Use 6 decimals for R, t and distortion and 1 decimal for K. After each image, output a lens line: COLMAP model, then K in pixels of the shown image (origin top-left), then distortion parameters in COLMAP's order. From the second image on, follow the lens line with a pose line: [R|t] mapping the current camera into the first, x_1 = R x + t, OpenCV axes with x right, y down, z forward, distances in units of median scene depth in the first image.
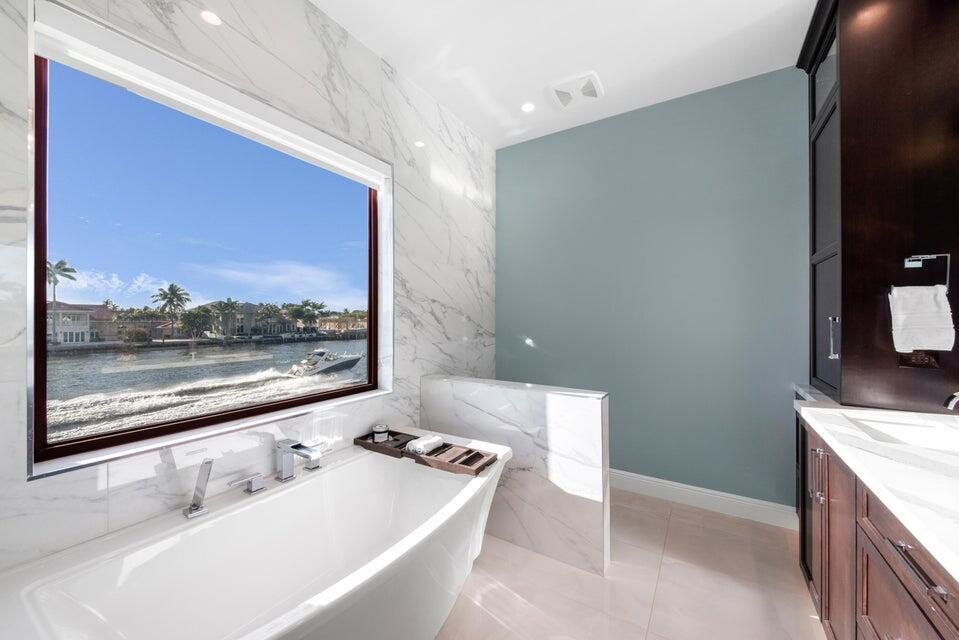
lens RADIAL K [[361.6, 0, 479.5], [0, 361.6, 320.0], [0, 0, 1]] dist [-0.002493, -0.000334]
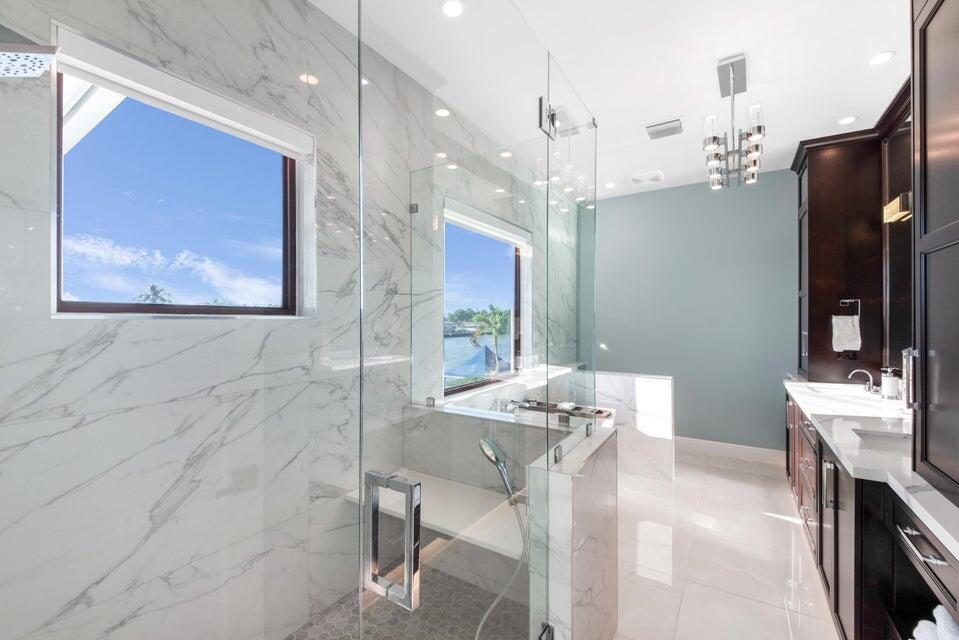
lens RADIAL K [[420.0, 0, 479.5], [0, 420.0, 320.0], [0, 0, 1]] dist [0.001369, 0.000263]
pose [[0.999998, -0.000874, 0.001832, -0.548971], [0.000882, 0.999989, -0.004547, -0.051526], [-0.001828, 0.004549, 0.999988, -0.950138]]
